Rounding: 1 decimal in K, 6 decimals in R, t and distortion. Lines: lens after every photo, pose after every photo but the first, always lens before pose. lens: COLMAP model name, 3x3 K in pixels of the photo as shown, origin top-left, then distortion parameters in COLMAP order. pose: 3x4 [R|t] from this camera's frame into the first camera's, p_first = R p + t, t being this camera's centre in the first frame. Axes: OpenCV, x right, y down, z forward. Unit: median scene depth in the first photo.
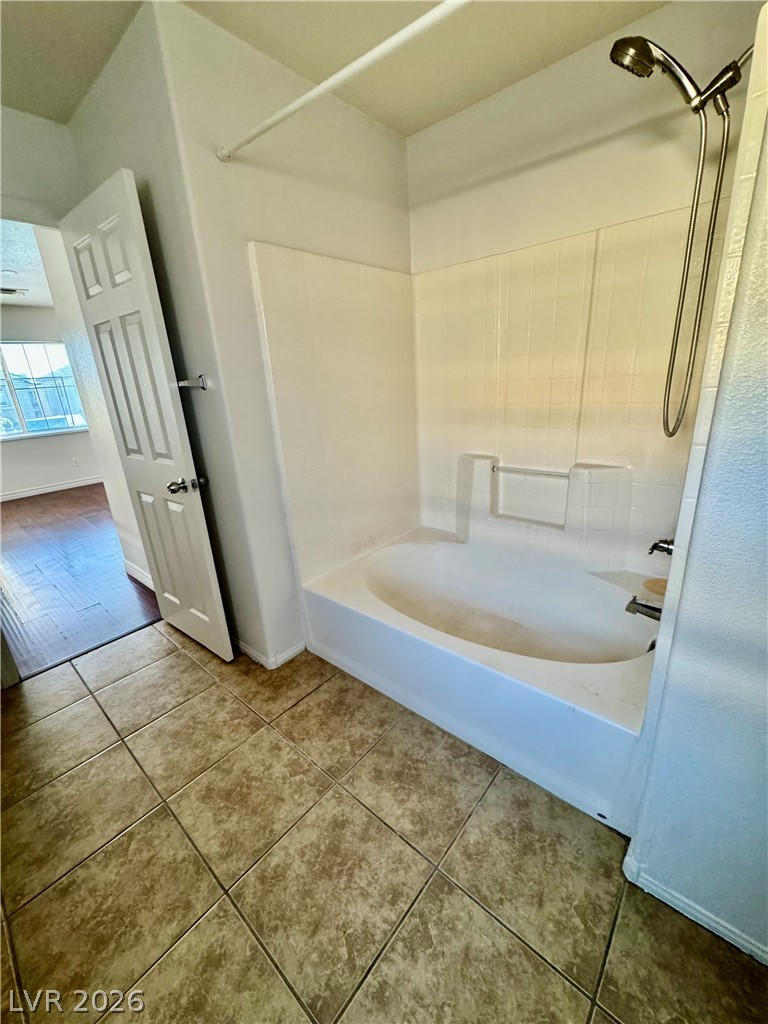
lens RADIAL K [[413.6, 0, 386.3], [0, 413.6, 511.8], [0, 0, 1]] dist [-0.003182, -0.000013]
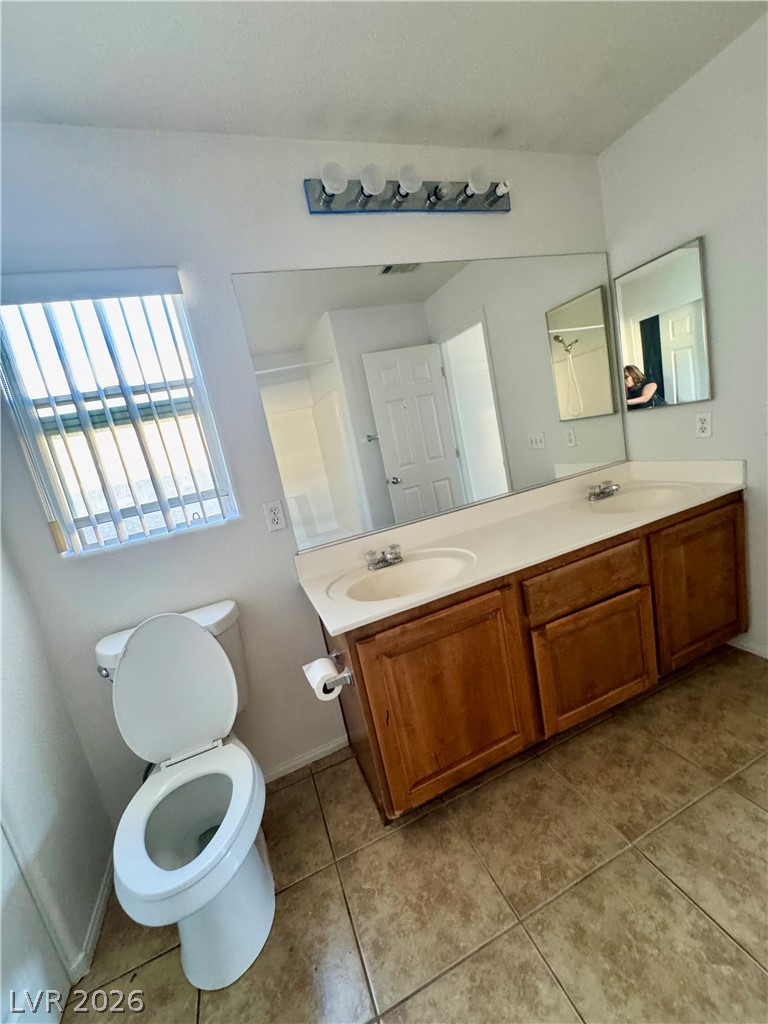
lens RADIAL K [[413.6, 0, 386.8], [0, 413.6, 509.5], [0, 0, 1]] dist [-0.003182, -0.000013]
pose [[-0.448033, 0.306946, -0.839673, 0.029869], [-0.057741, 0.927318, 0.369794, -0.205170], [0.892151, 0.214163, -0.397745, 0.582275]]
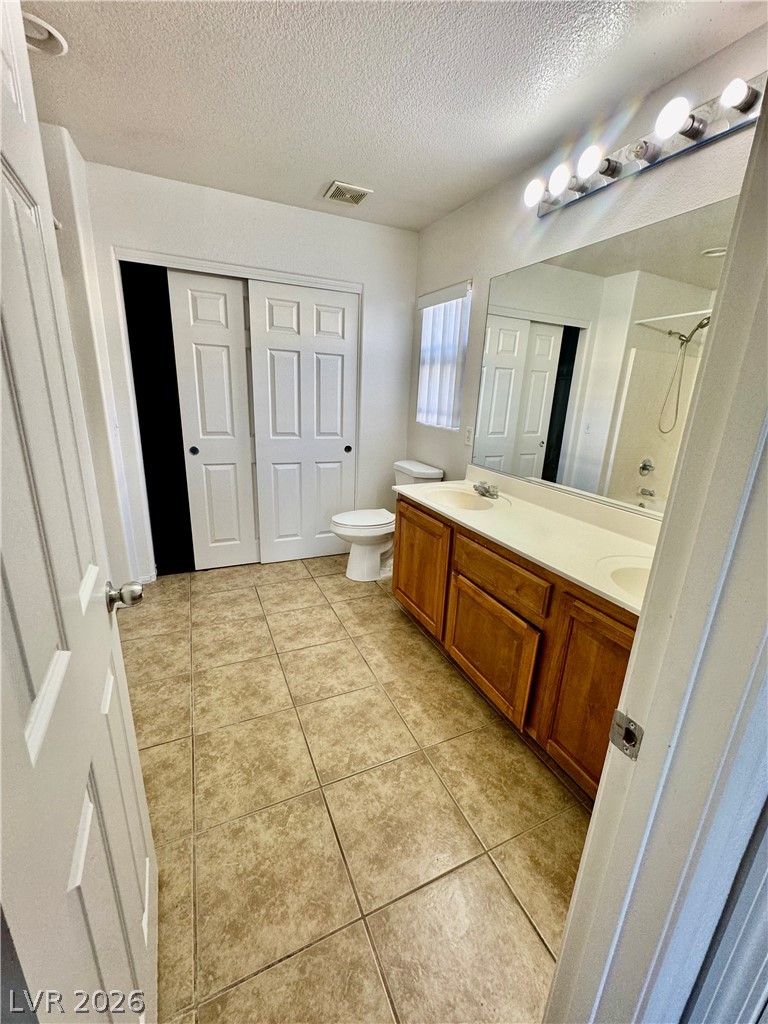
lens RADIAL K [[413.6, 0, 386.0], [0, 413.6, 512.7], [0, 0, 1]] dist [-0.003182, -0.000013]
pose [[-0.910938, -0.096351, 0.401134, -1.429979], [0.139032, 0.843762, 0.518397, -0.518273], [-0.388409, 0.527998, -0.755220, 1.748077]]
